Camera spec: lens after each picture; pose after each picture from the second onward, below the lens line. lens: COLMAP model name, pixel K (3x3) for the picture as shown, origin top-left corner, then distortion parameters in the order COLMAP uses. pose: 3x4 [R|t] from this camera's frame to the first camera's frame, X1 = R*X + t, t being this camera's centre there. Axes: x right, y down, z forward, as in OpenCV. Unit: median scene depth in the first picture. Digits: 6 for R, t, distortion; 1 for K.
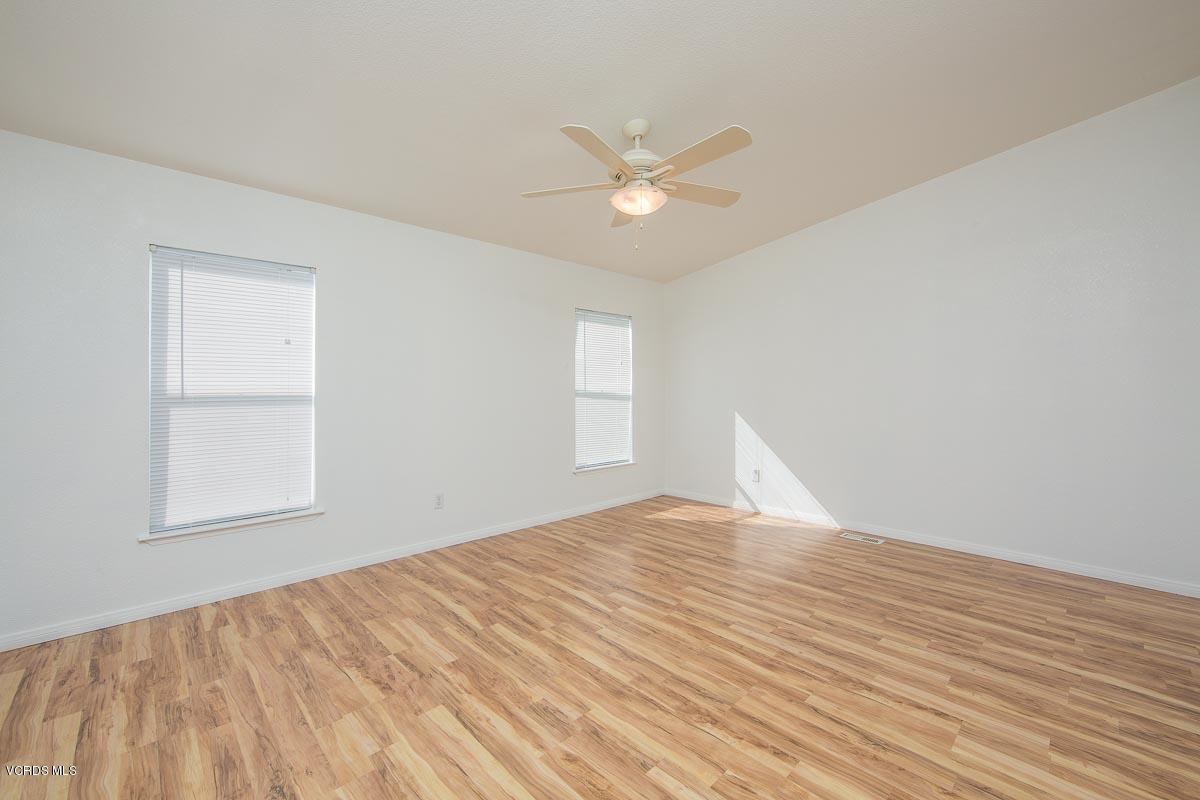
lens RADIAL K [[483.3, 0, 597.8], [0, 483.3, 396.6], [0, 0, 1]] dist [-0.014340, 0.002006]
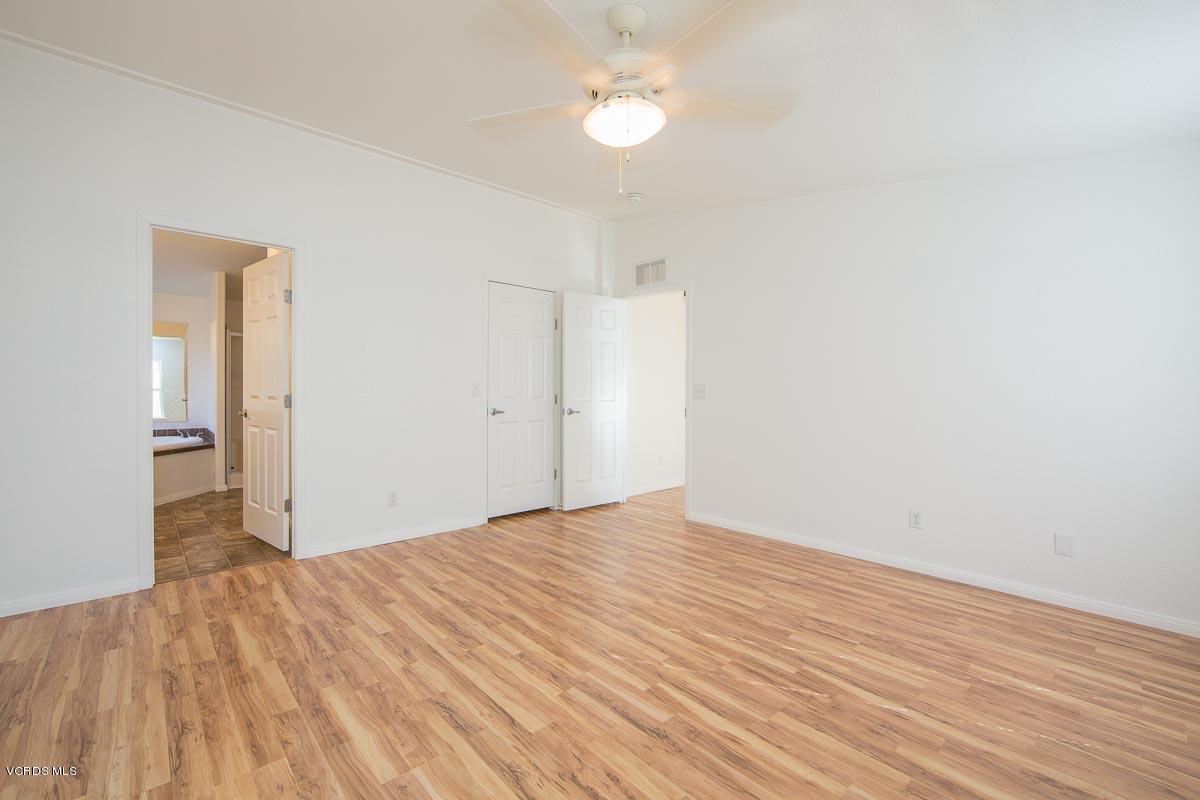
lens RADIAL K [[483.3, 0, 541.5], [0, 483.3, 392.7], [0, 0, 1]] dist [-0.014340, 0.002006]
pose [[-0.997271, -0.003865, 0.073726, 0.178231], [-0.002276, 0.999764, 0.021622, -0.031243], [-0.073792, 0.021395, -0.997044, 1.981831]]
